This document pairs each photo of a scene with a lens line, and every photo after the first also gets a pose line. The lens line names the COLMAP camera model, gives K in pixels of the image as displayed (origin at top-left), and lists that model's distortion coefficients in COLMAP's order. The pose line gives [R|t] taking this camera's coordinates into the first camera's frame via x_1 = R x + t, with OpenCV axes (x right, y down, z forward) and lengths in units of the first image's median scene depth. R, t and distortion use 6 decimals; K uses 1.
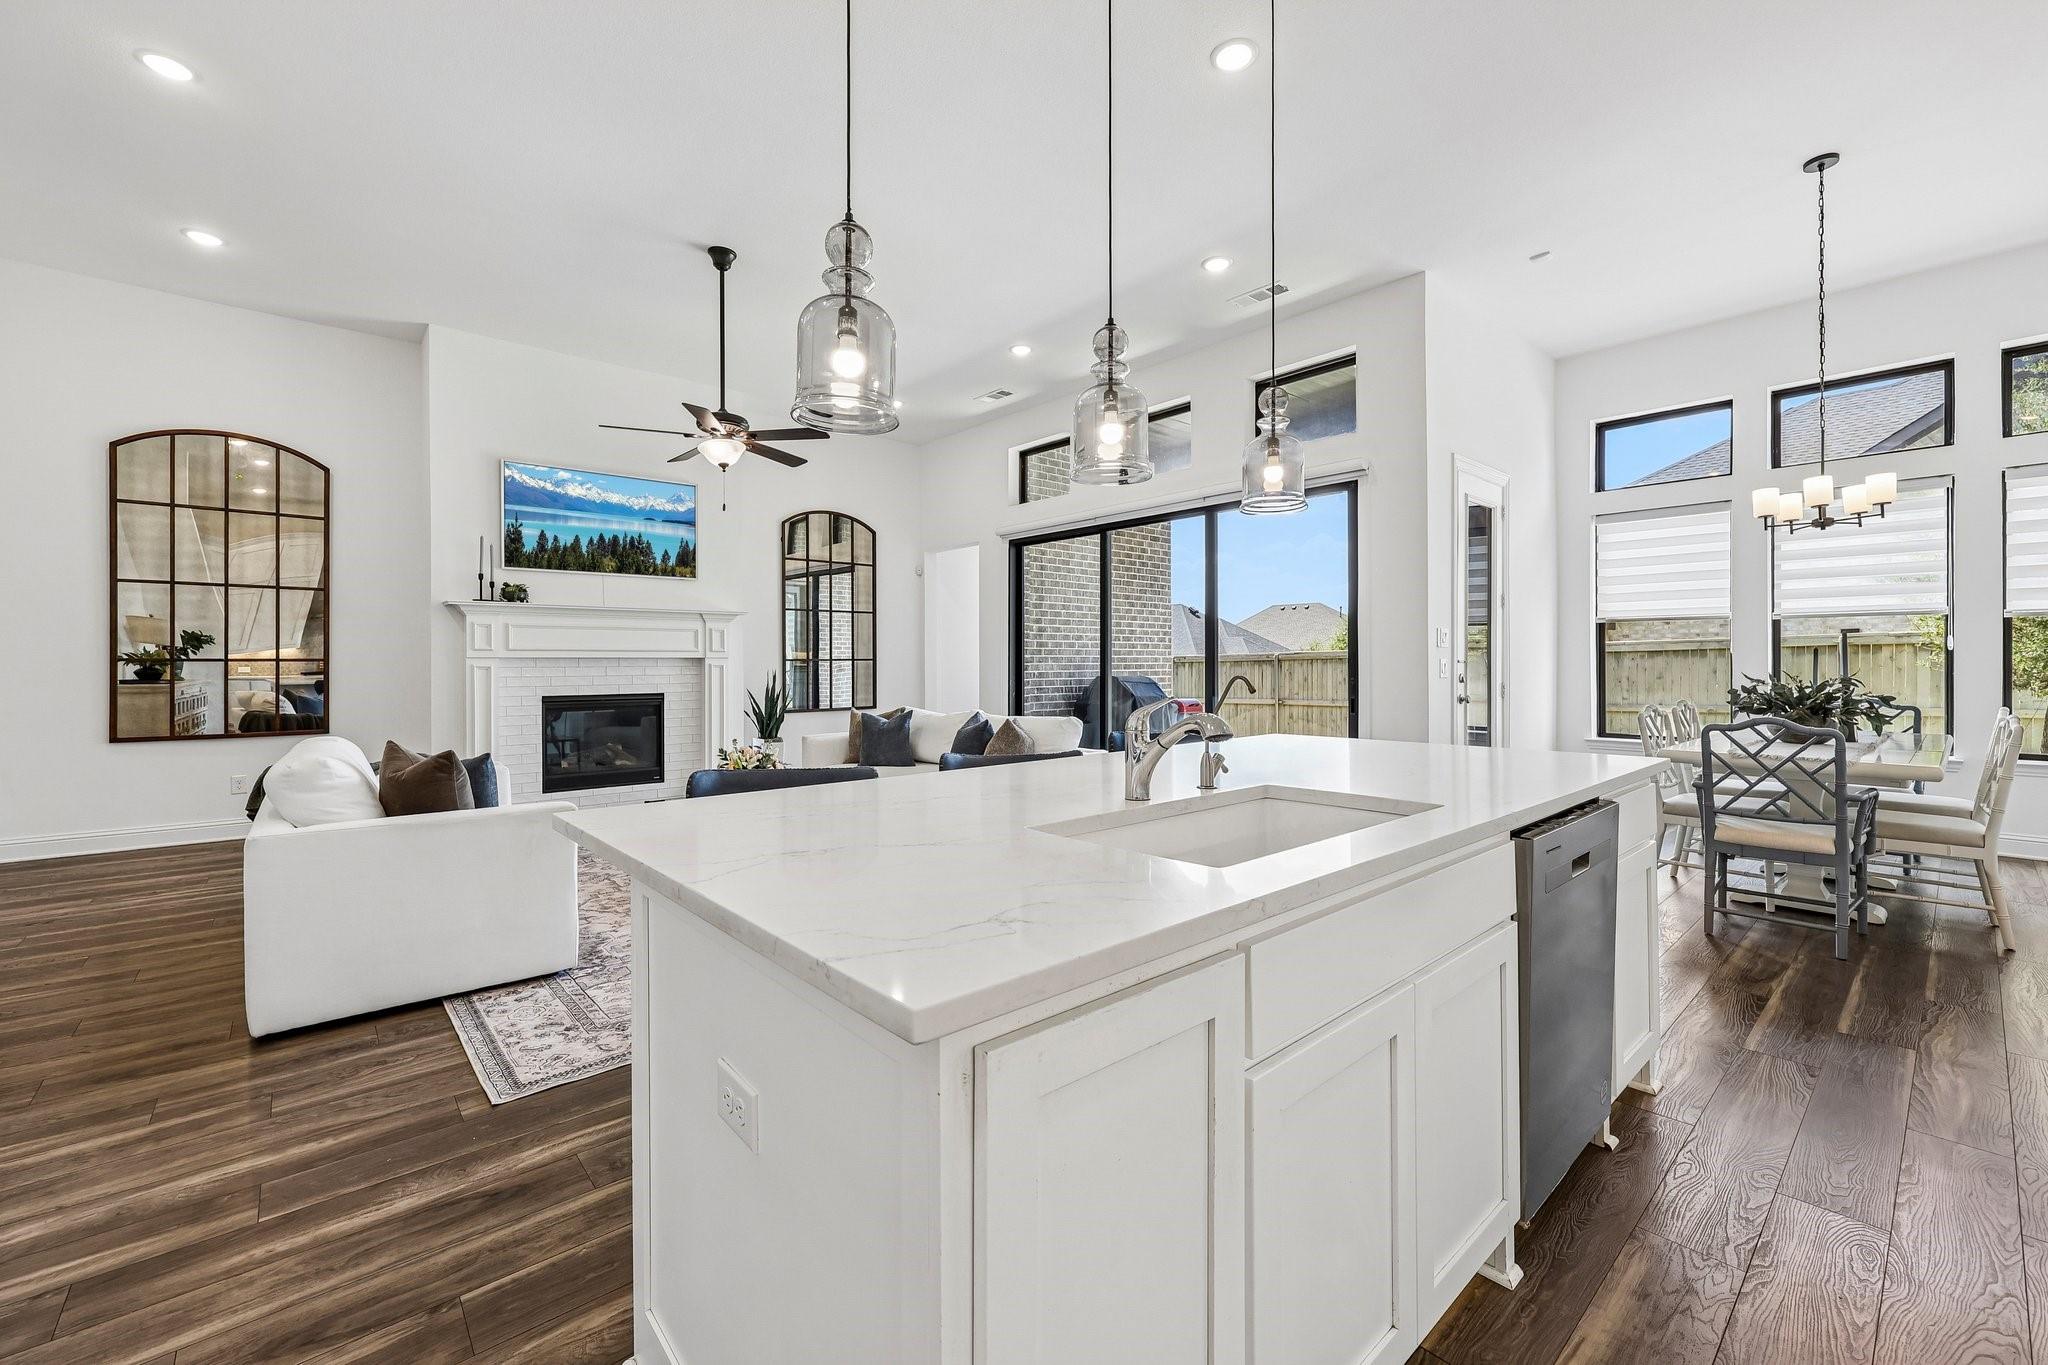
lens RADIAL K [[837.5, 0, 1028.9], [0, 837.5, 674.3], [0, 0, 1]] dist [0.005282, 0.000063]
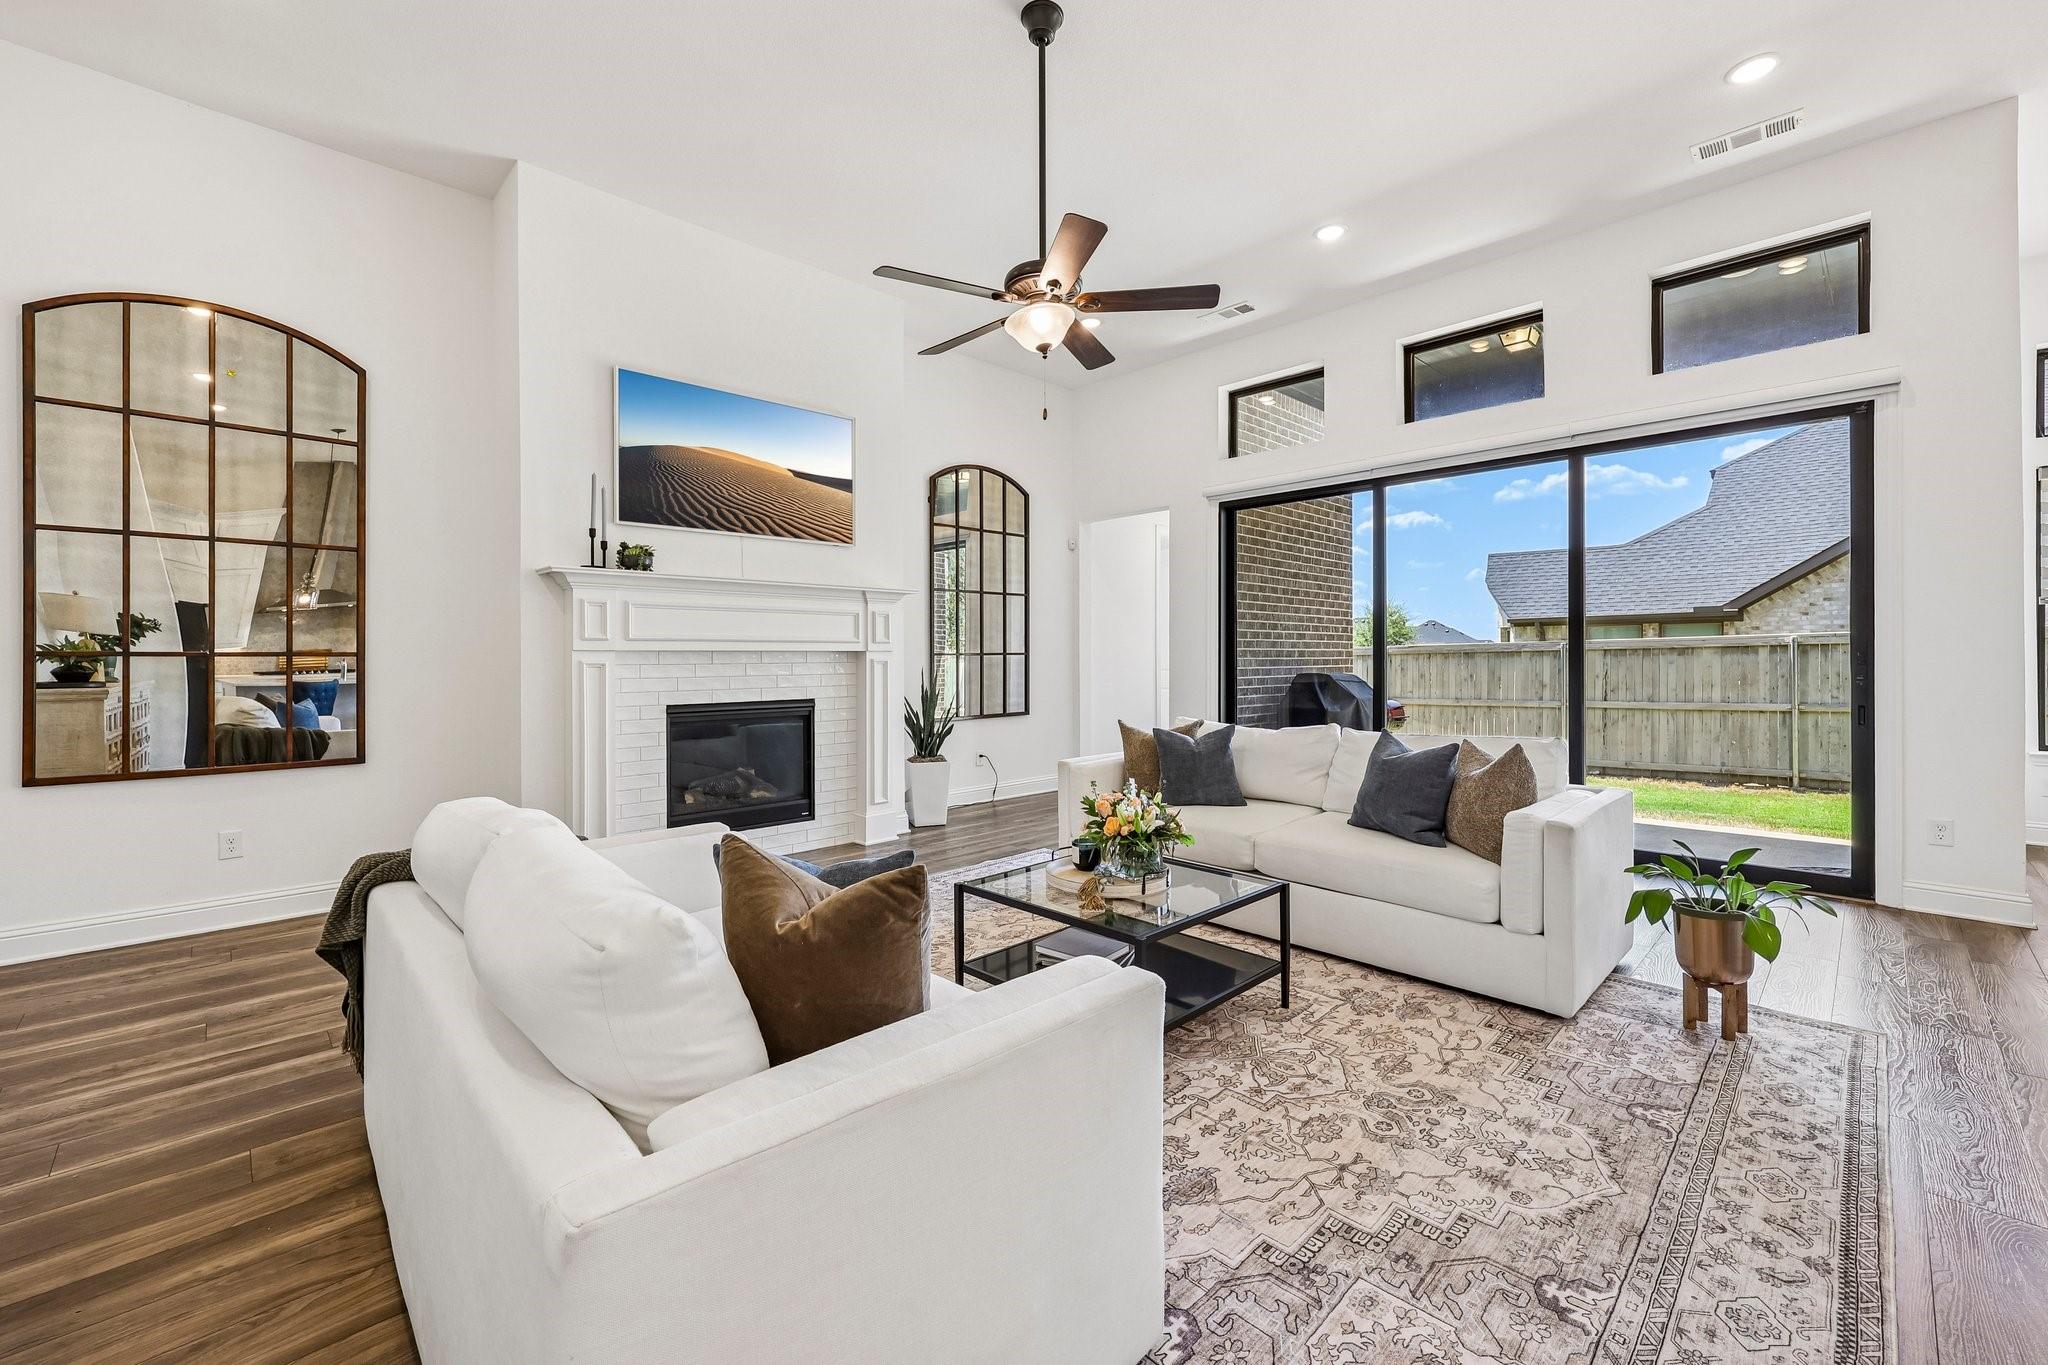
lens RADIAL K [[837.5, 0, 1027.7], [0, 837.5, 667.0], [0, 0, 1]] dist [0.005282, 0.000063]
pose [[0.998525, -0.001501, 0.054265, -0.314258], [0.001631, 0.999996, -0.002344, -0.003733], [-0.054262, 0.002429, 0.998524, 0.276520]]
